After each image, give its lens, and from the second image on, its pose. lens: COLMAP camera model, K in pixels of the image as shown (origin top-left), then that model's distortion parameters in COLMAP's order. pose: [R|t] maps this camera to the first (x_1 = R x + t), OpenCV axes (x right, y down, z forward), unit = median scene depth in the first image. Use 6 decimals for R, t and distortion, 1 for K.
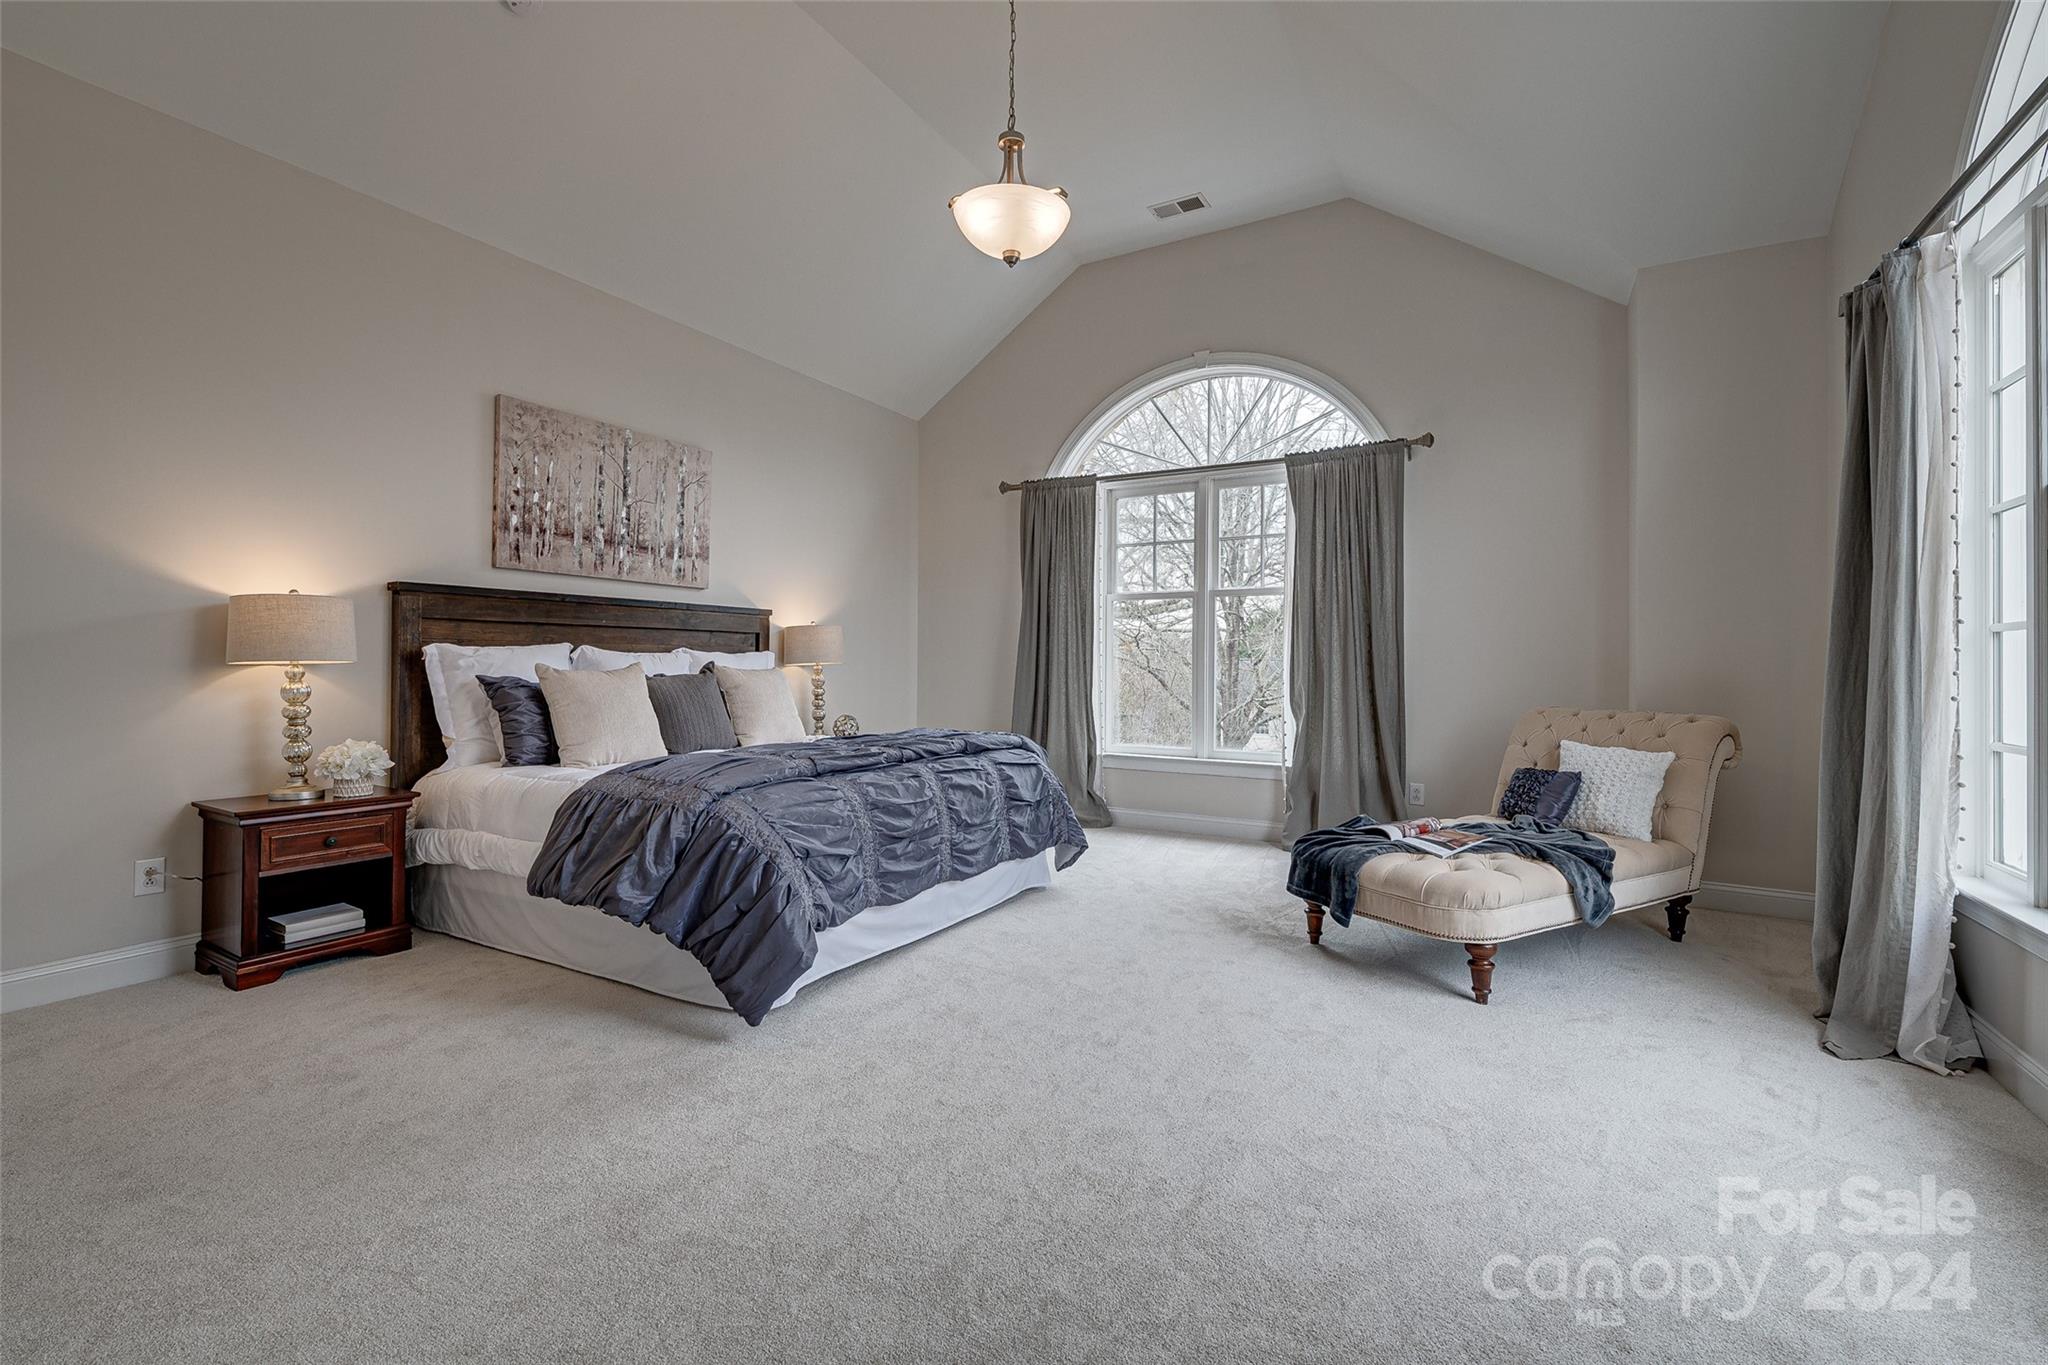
lens RADIAL K [[876.2, 0, 1021.1], [0, 876.2, 675.9], [0, 0, 1]] dist [0.001185, -0.000249]
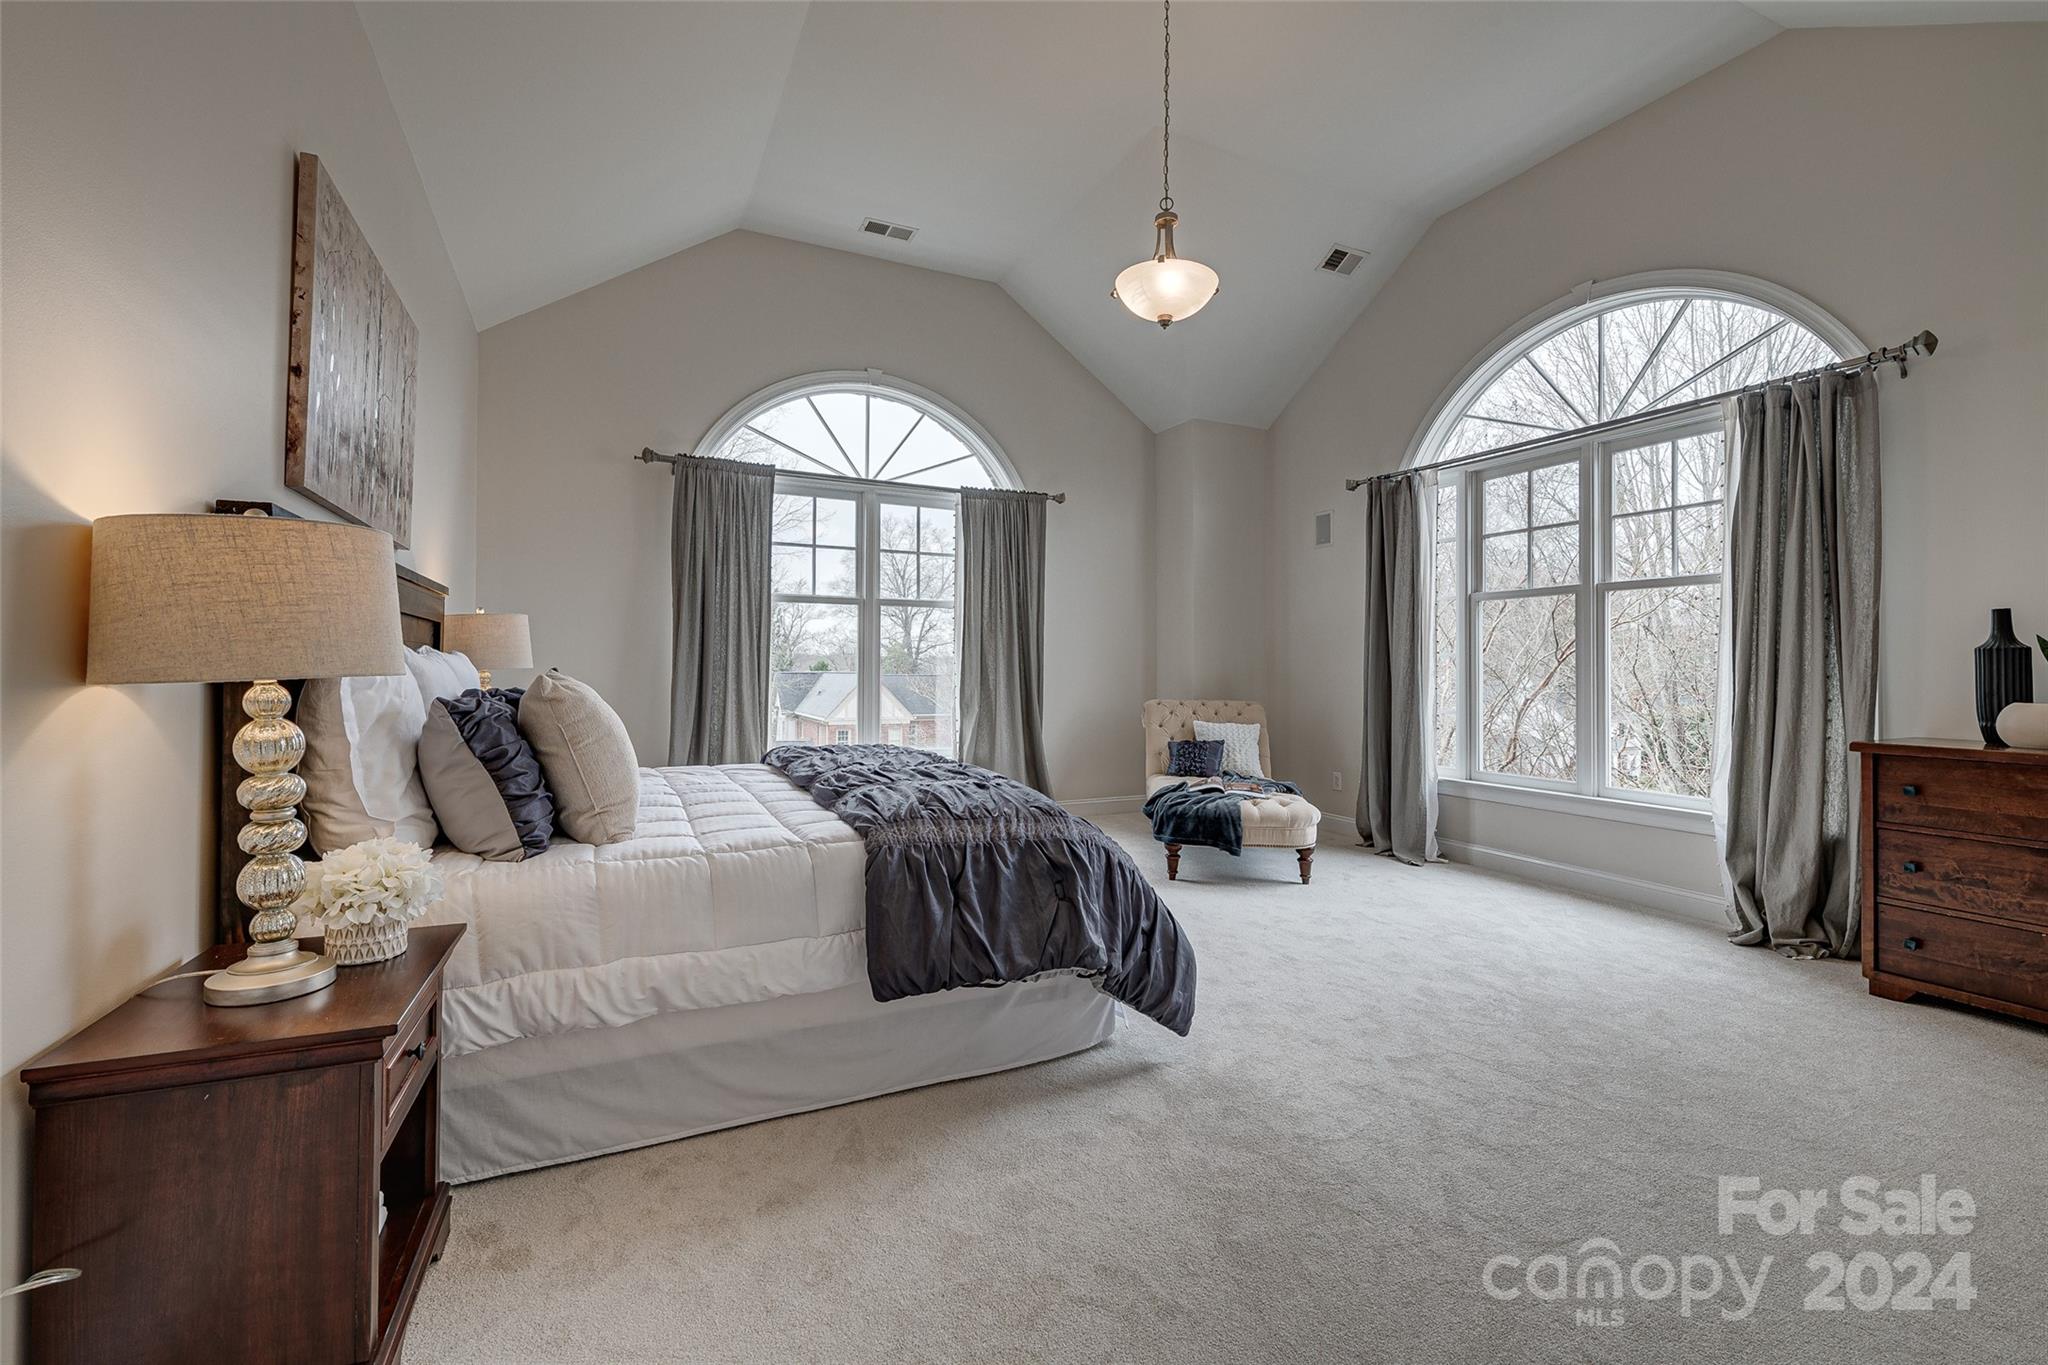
lens RADIAL K [[876.2, 0, 1021.1], [0, 876.2, 675.9], [0, 0, 1]] dist [0.001185, -0.000249]
pose [[0.578266, -0.007530, 0.815814, -0.841694], [0.004420, 0.999972, 0.006096, -0.015370], [-0.815836, 0.000080, 0.578283, 0.387936]]
